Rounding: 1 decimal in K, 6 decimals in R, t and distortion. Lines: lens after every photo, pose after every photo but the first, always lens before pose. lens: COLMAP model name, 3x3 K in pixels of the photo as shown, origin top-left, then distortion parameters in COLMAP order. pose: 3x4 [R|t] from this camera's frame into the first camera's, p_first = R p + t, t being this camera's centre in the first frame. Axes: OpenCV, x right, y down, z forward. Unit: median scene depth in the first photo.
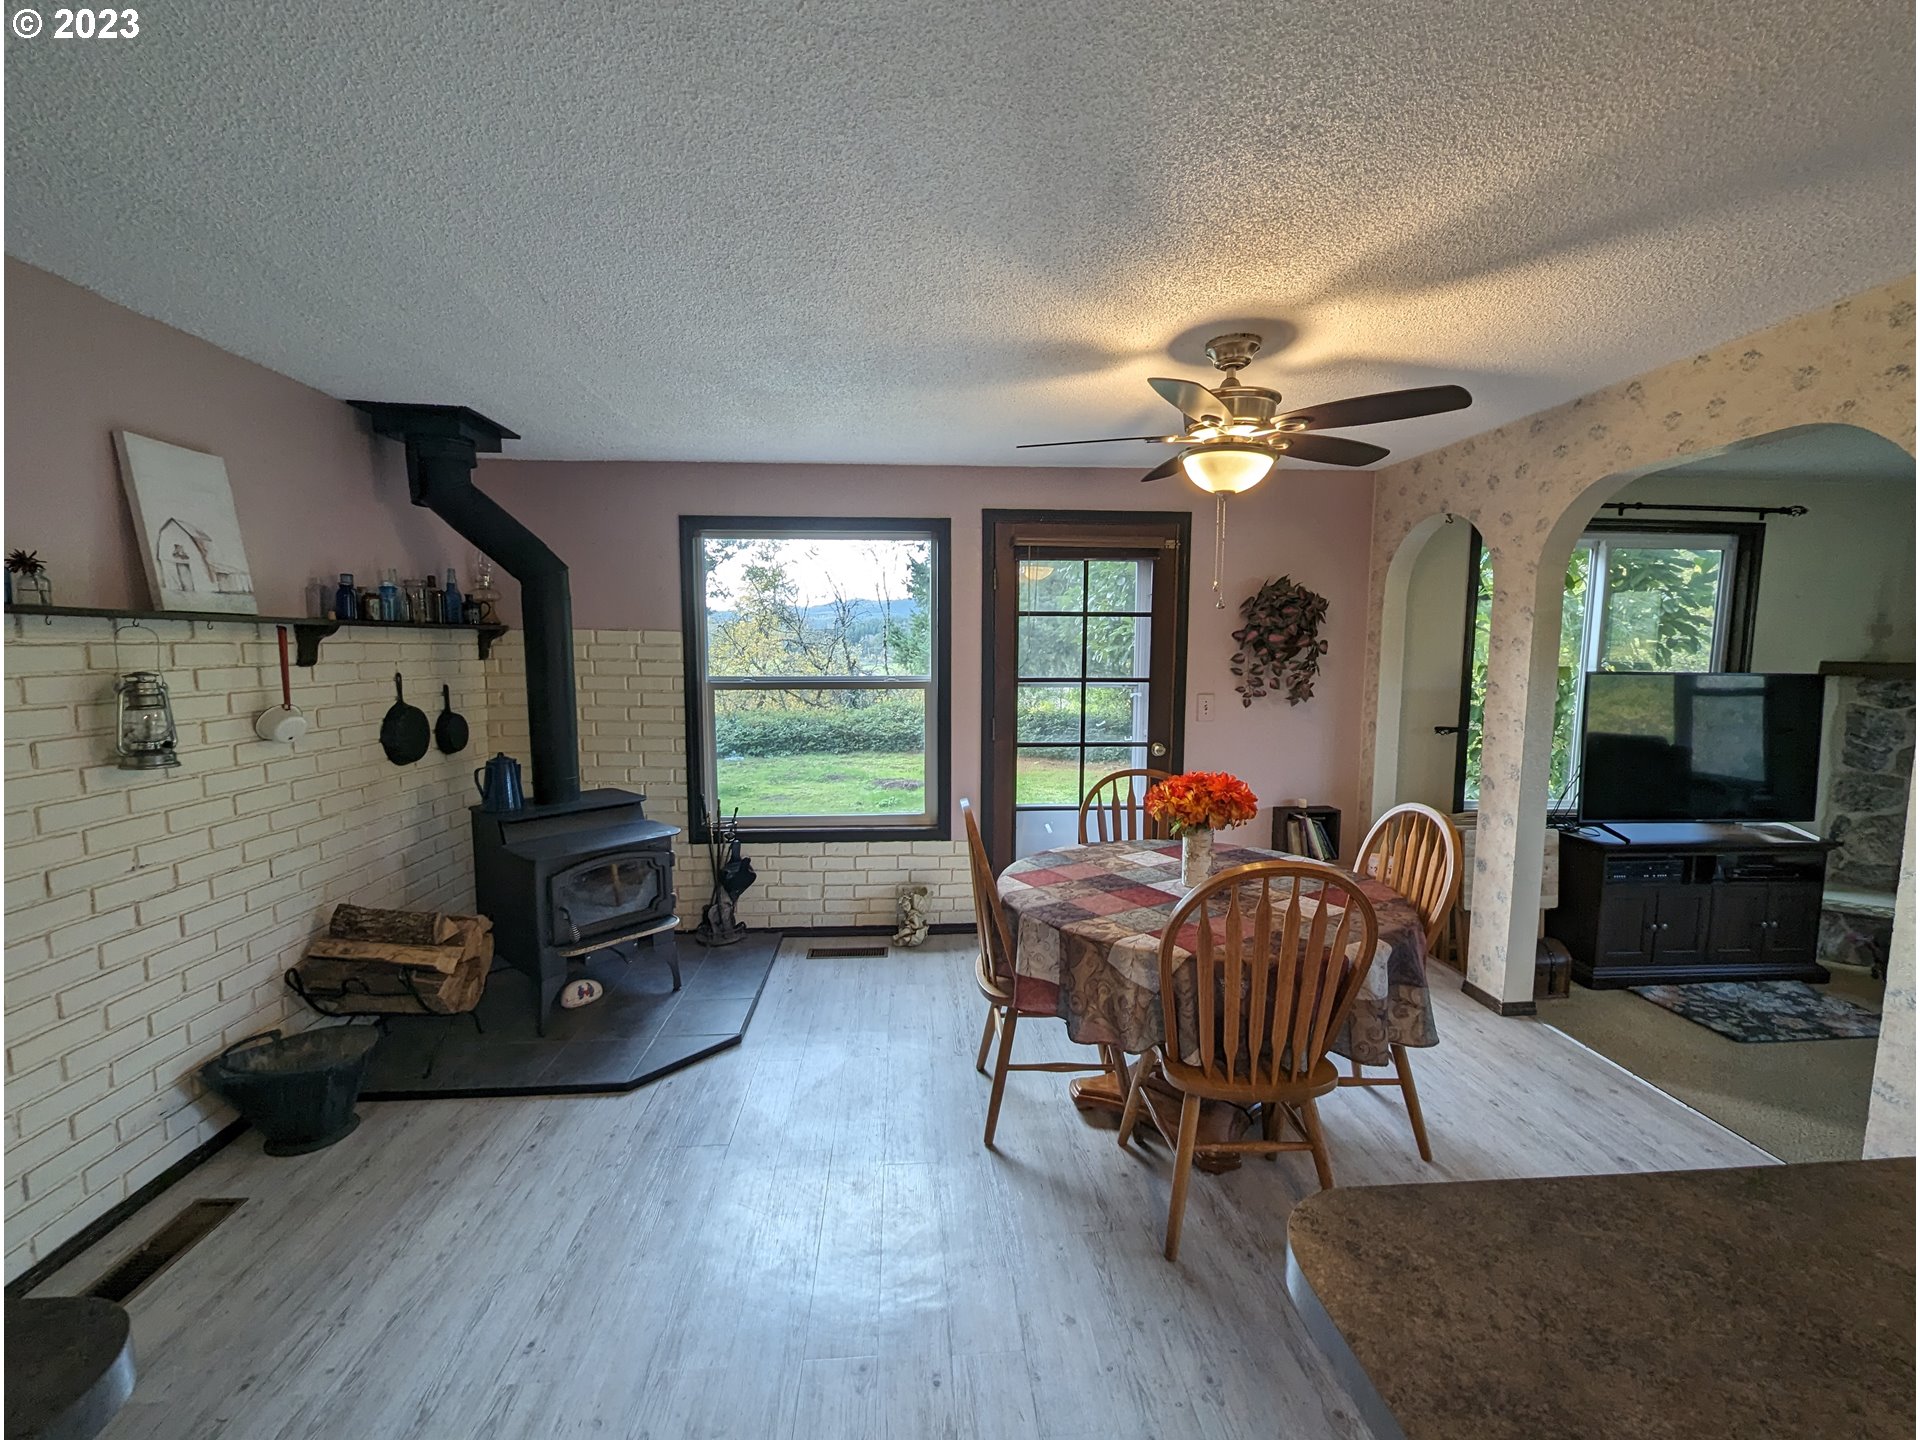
lens RADIAL K [[792.6, 0, 957.8], [0, 792.6, 727.7], [0, 0, 1]] dist [0.000241, 0.000076]
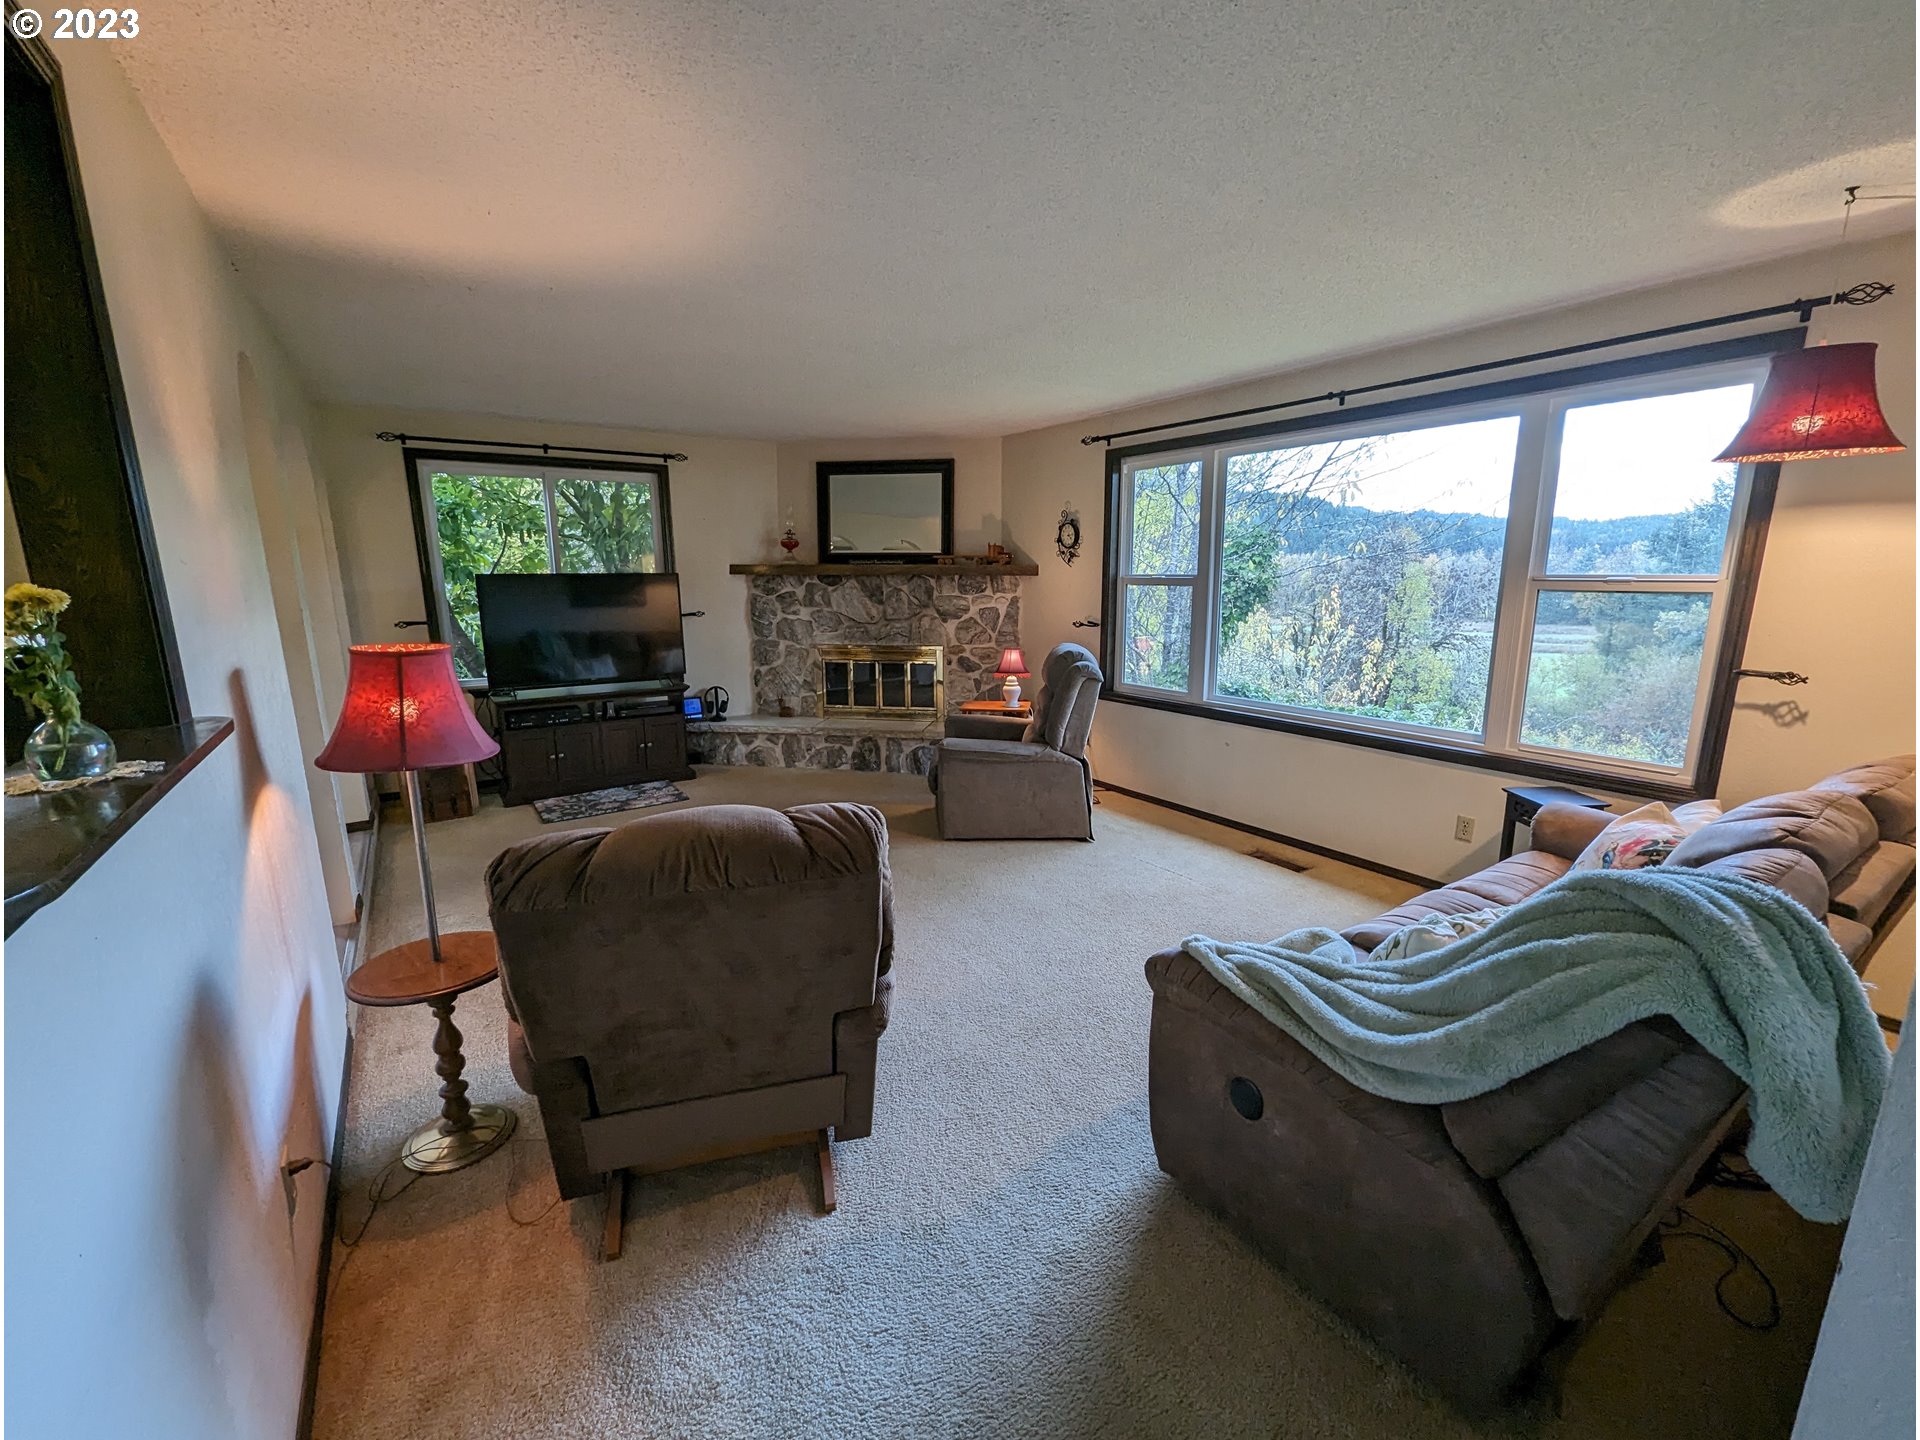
lens RADIAL K [[792.6, 0, 957.8], [0, 792.6, 727.7], [0, 0, 1]] dist [0.000241, 0.000076]
pose [[0.860186, -0.115325, 0.496770, 0.704432], [0.062100, 0.990533, 0.122422, 0.062520], [-0.506186, -0.074456, 0.859204, -0.501771]]
